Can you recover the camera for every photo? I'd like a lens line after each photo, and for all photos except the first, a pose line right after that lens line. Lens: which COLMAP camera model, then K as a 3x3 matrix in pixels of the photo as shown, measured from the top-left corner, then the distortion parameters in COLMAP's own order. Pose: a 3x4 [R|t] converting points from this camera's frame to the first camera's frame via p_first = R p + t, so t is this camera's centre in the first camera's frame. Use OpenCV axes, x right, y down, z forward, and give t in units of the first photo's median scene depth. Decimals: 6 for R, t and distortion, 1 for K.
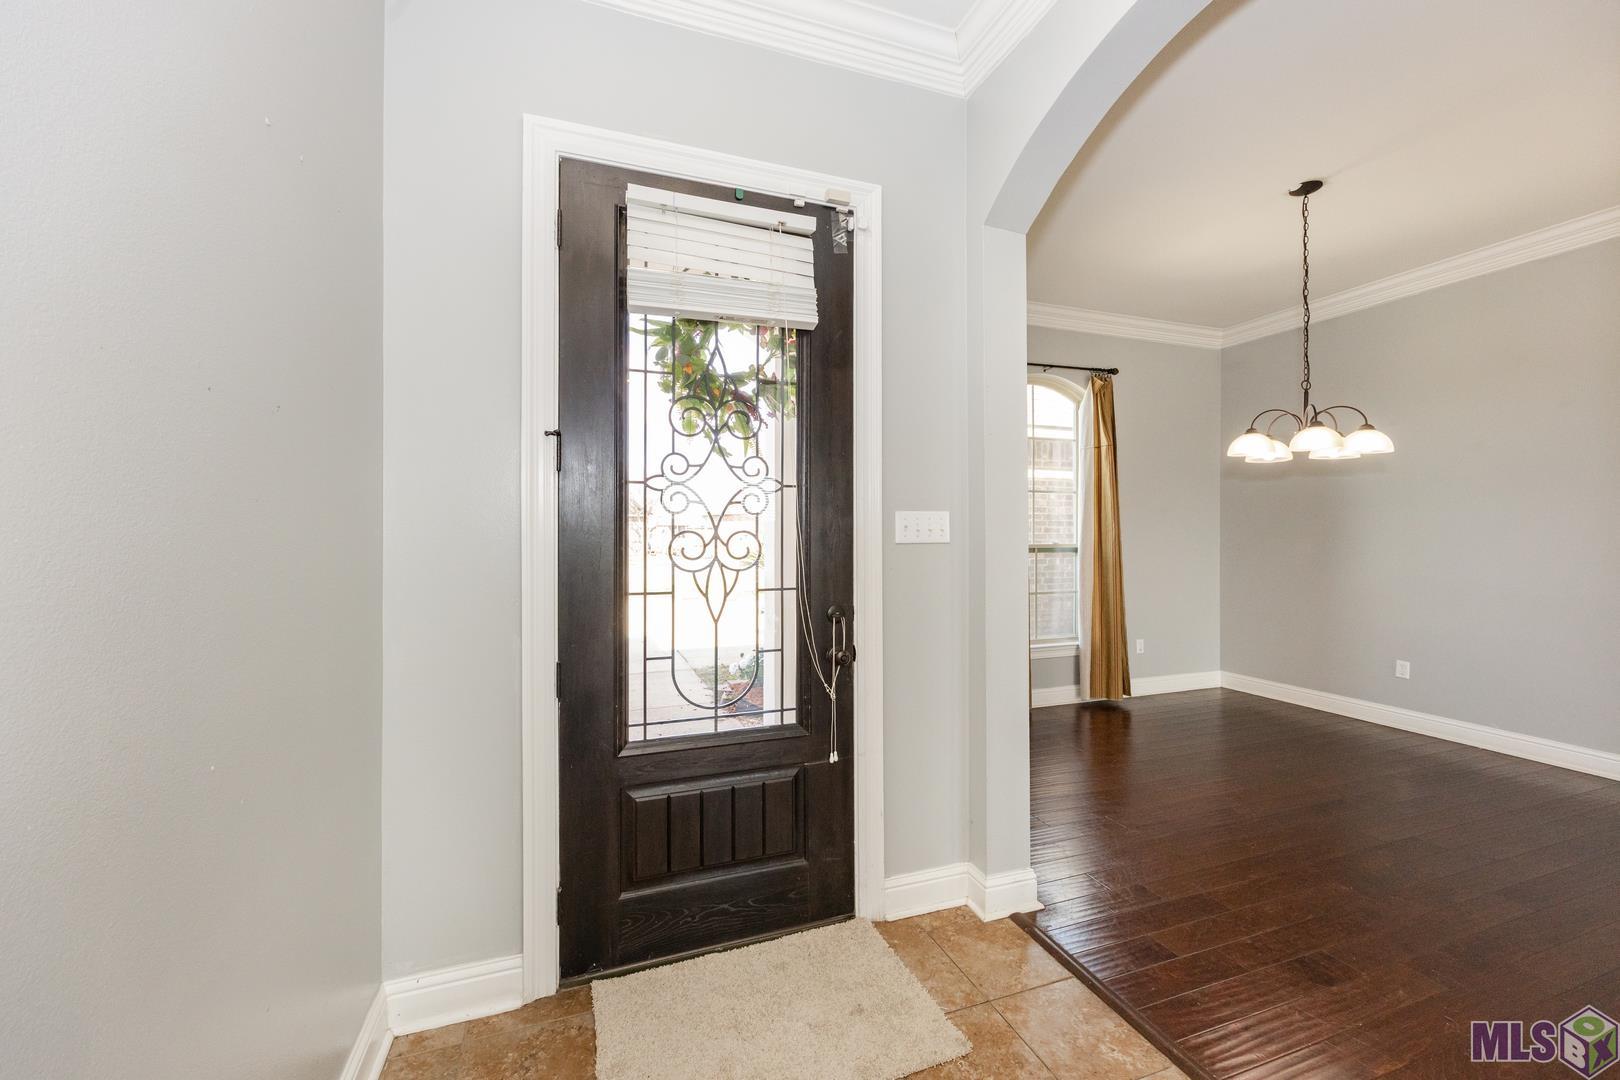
lens RADIAL K [[632.3, 0, 808.4], [0, 632.3, 536.5], [0, 0, 1]] dist [-0.002942, -0.000145]
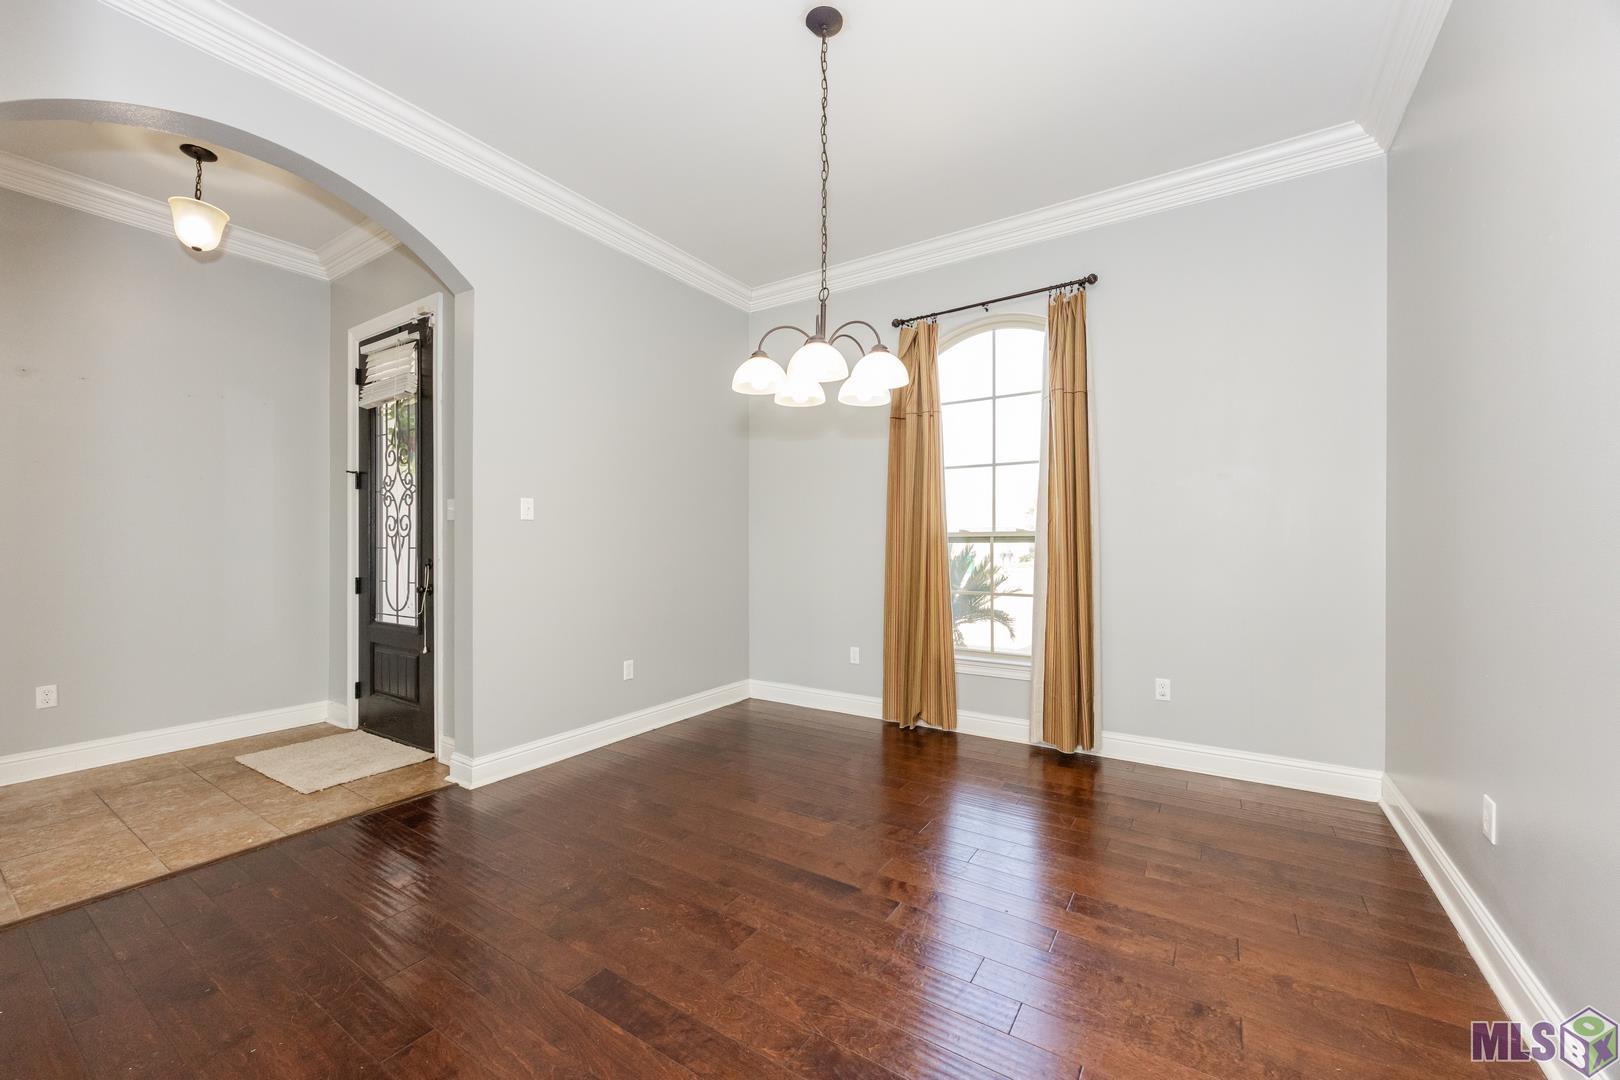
lens RADIAL K [[632.3, 0, 806.1], [0, 632.3, 536.9], [0, 0, 1]] dist [-0.002942, -0.000145]
pose [[0.612947, 0.002063, -0.790121, 0.857023], [-0.003072, 0.999995, 0.000228, 0.021073], [0.790118, 0.002287, 0.612950, 0.337341]]
